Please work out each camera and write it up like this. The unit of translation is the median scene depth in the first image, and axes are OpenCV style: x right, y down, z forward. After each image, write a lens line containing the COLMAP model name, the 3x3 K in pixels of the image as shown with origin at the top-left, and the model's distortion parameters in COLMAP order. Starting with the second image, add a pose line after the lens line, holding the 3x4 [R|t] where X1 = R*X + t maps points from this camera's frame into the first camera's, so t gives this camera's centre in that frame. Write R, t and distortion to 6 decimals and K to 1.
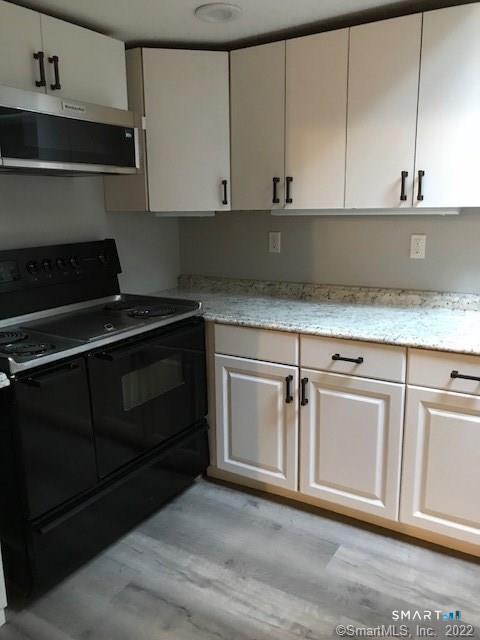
lens RADIAL K [[524.2, 0, 240.4], [0, 524.2, 318.1], [0, 0, 1]] dist [0.017759, 0.009678]
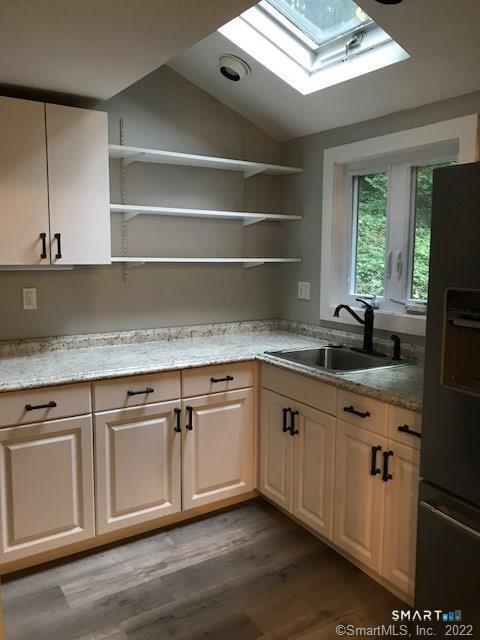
lens RADIAL K [[538.1, 0, 241.4], [0, 538.1, 319.8], [0, 0, 1]] dist [0.011242, 0.002508]
pose [[0.427010, -0.098395, 0.898878, -0.575761], [0.179328, 0.983533, 0.022473, -0.044748], [-0.886287, 0.151597, 0.437623, 0.140277]]
